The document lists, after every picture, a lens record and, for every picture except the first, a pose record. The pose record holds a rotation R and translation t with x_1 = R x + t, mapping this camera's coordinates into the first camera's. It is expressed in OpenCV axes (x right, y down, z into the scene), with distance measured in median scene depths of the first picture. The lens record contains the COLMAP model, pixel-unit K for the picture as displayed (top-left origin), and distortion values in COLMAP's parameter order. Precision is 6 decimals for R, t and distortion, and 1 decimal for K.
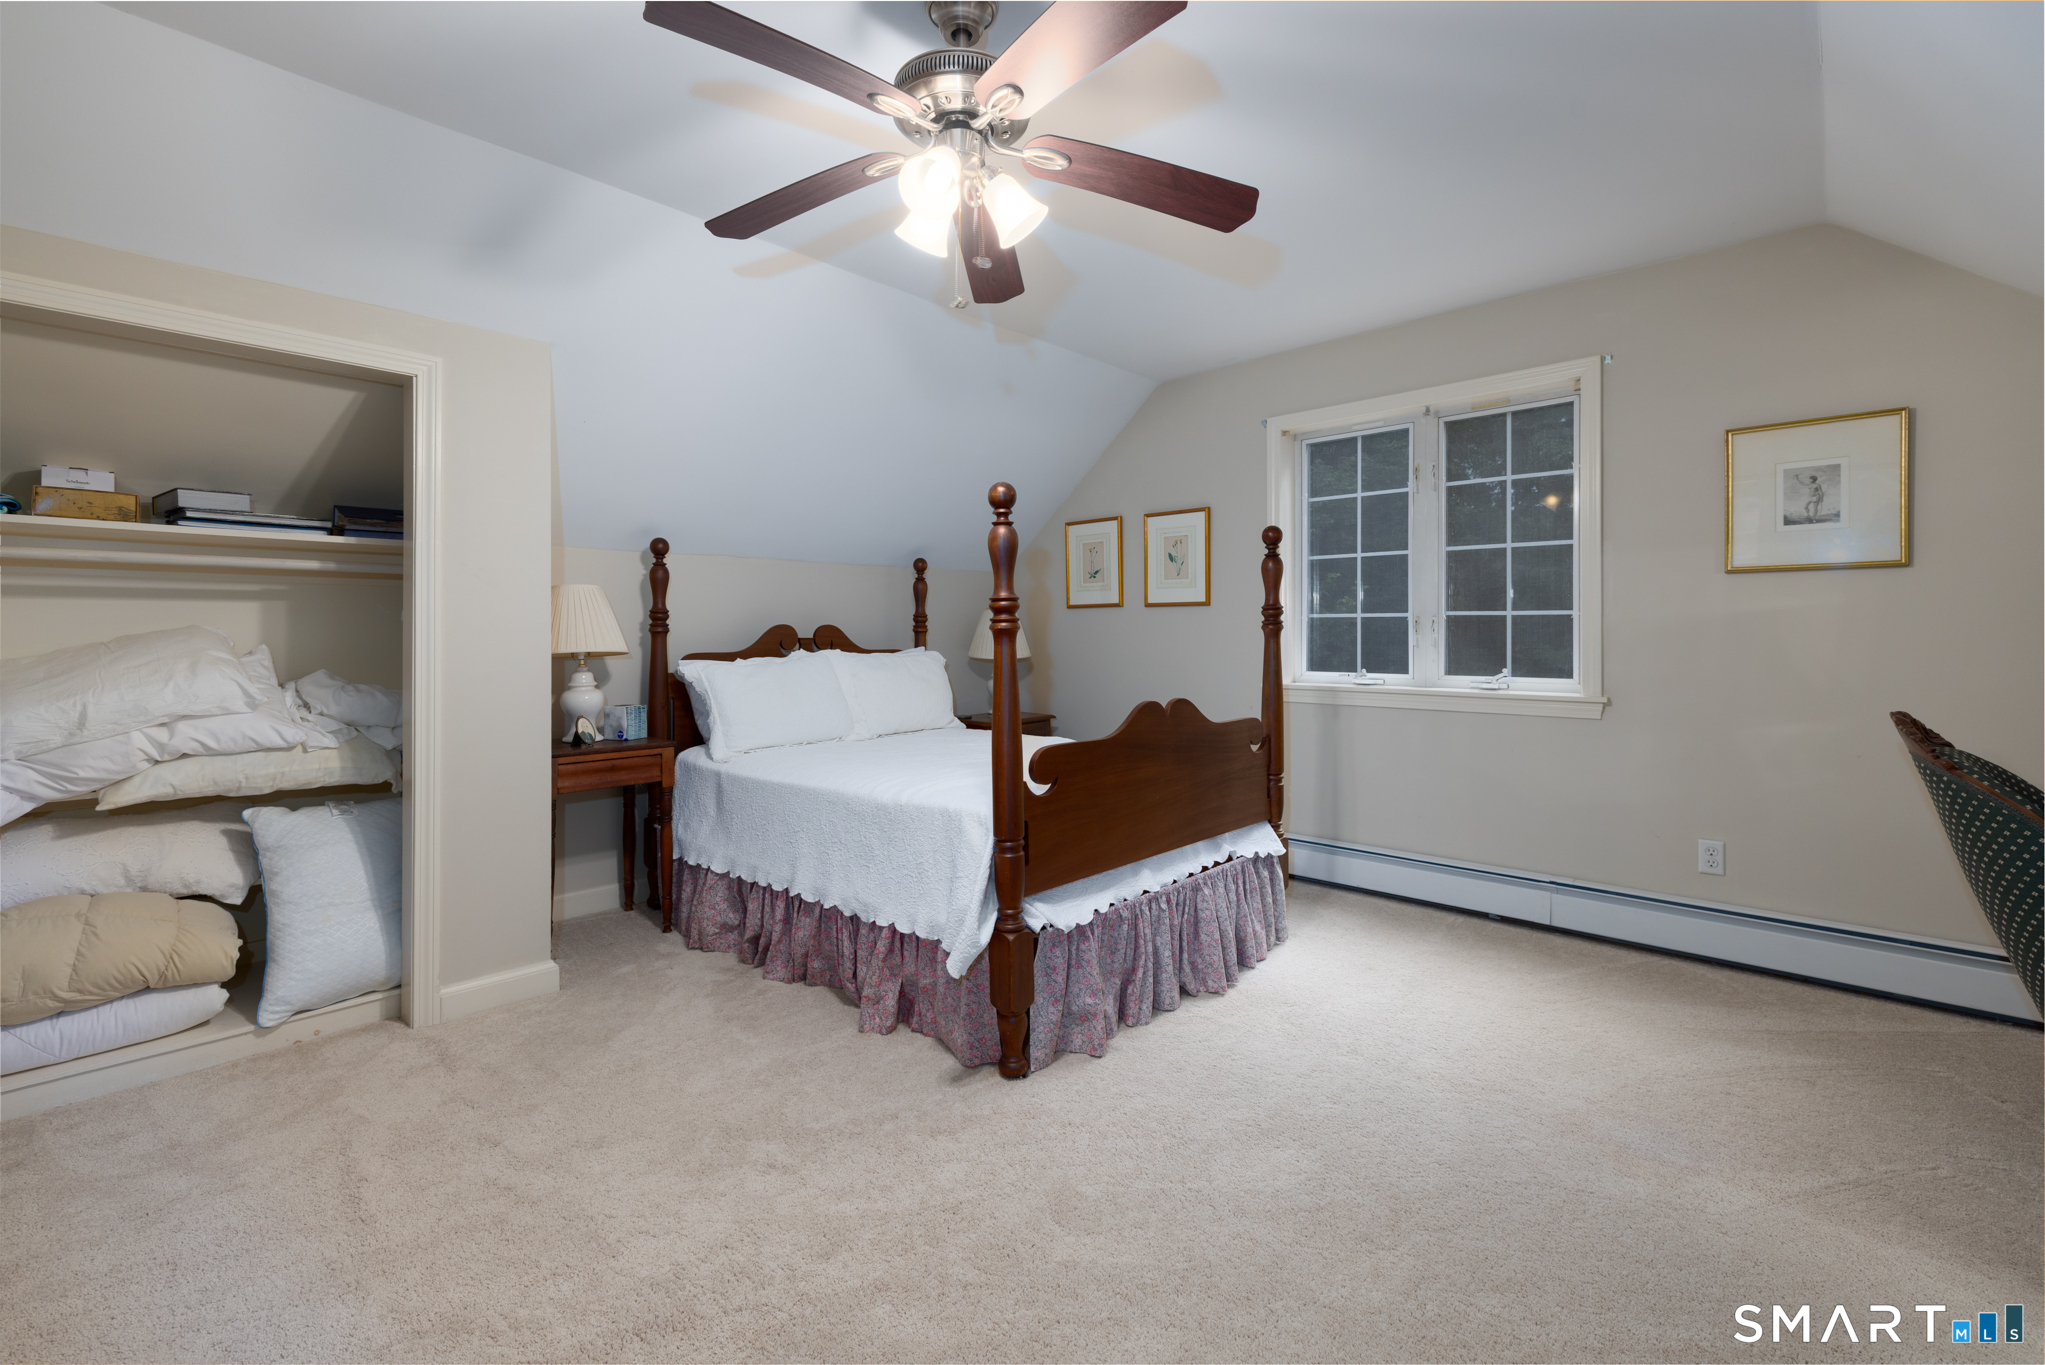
lens RADIAL K [[871.2, 0, 1003.6], [0, 871.2, 629.6], [0, 0, 1]] dist [0.001487, 0.000077]
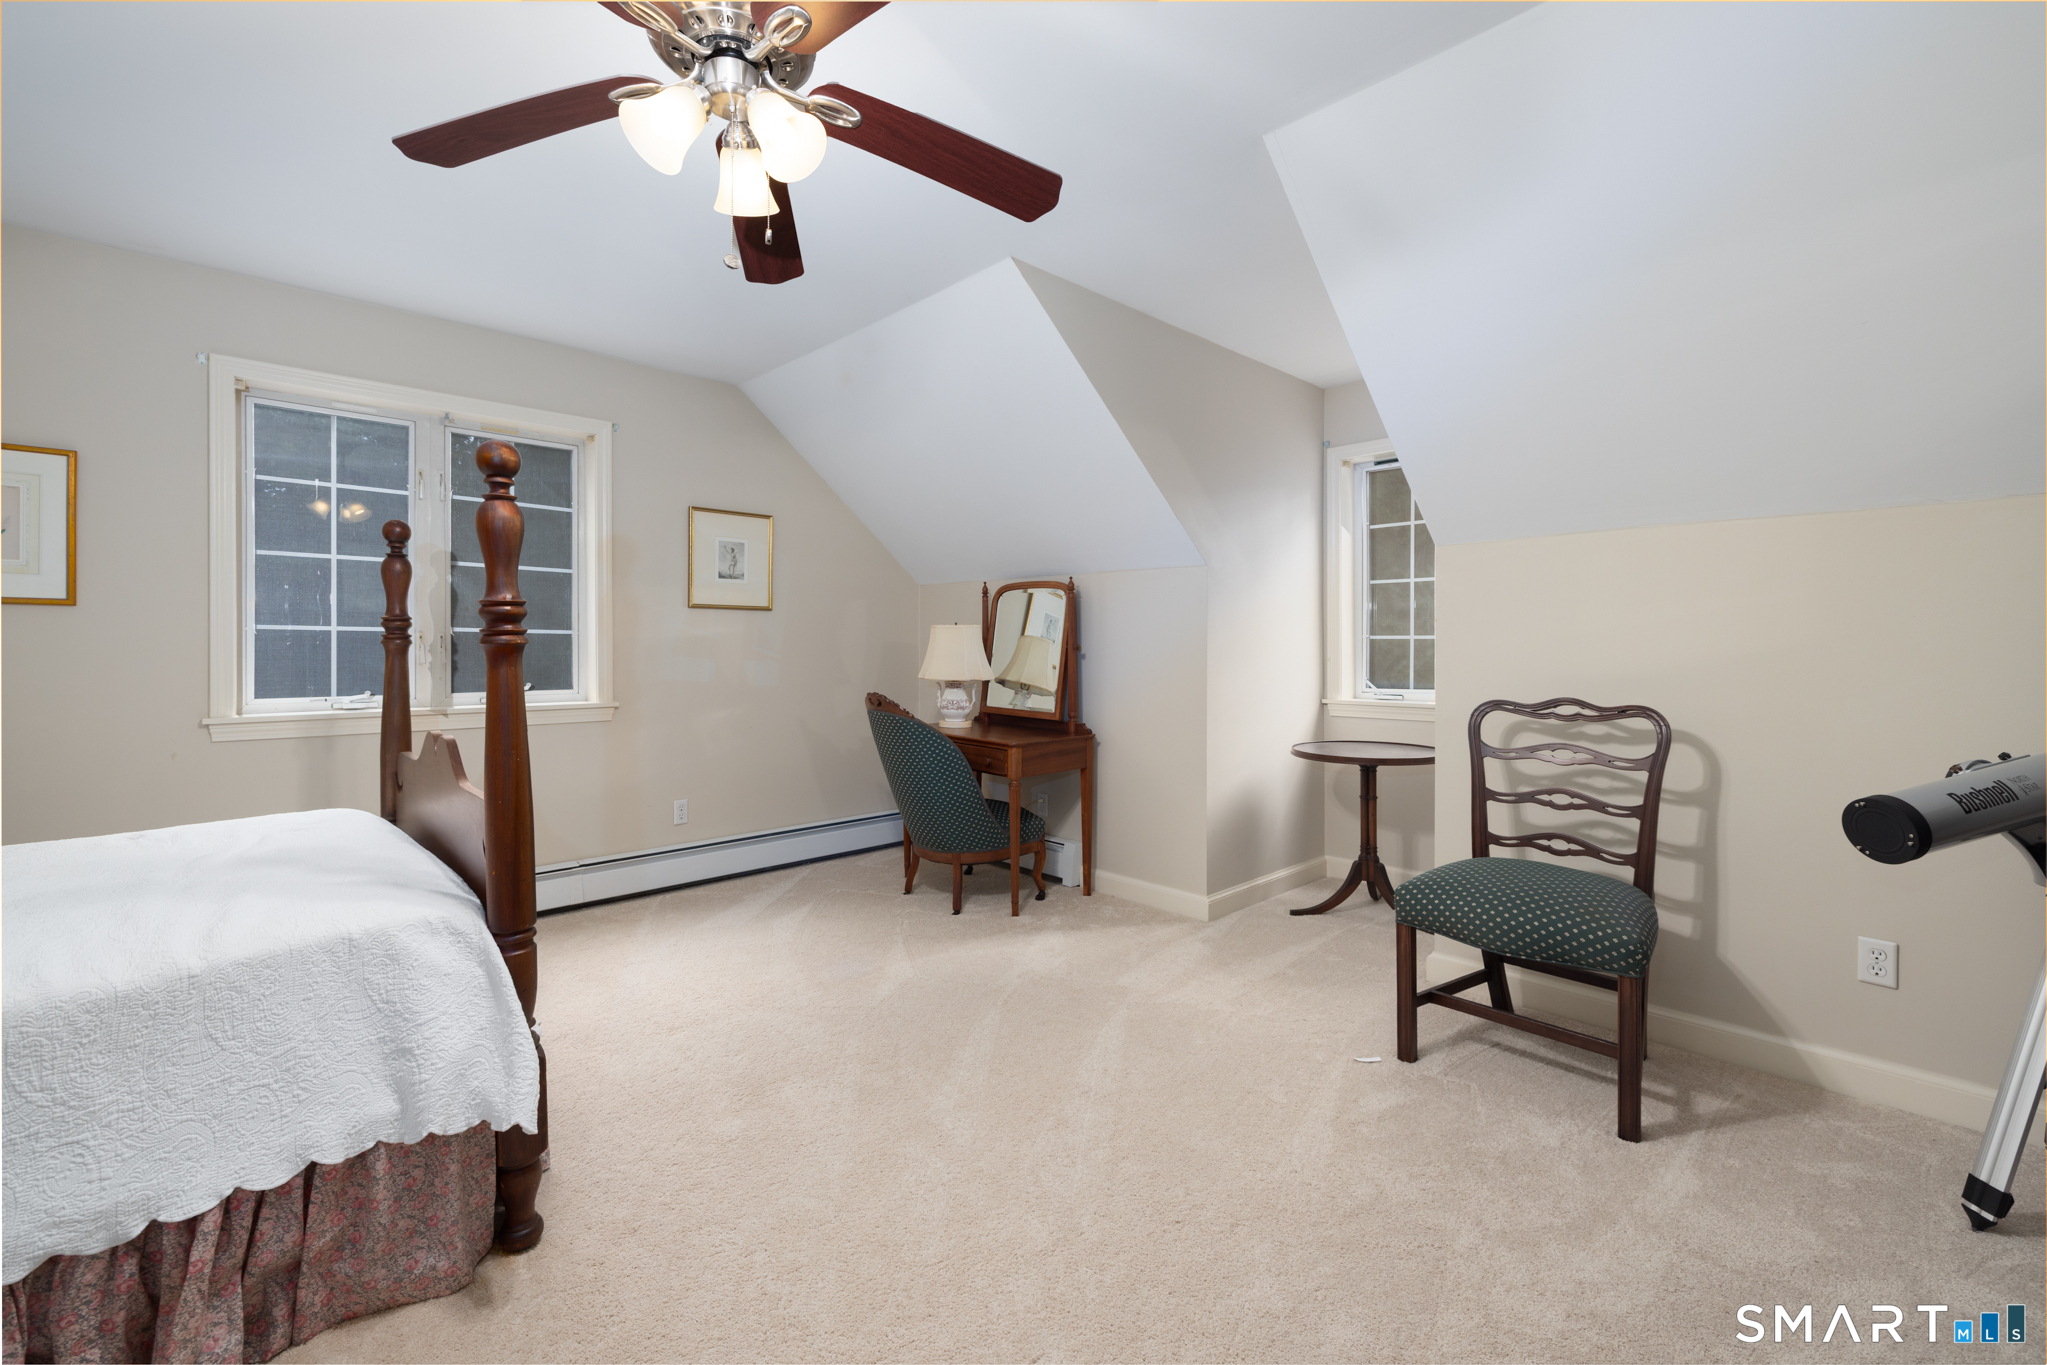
lens RADIAL K [[869.4, 0, 1009.5], [0, 869.4, 644.6], [0, 0, 1]] dist [0.003165, 0.000177]
pose [[0.036497, 0.007887, 0.999303, -0.502678], [-0.007026, 0.999946, -0.007636, 0.001609], [-0.999309, -0.006742, 0.036551, 0.390846]]
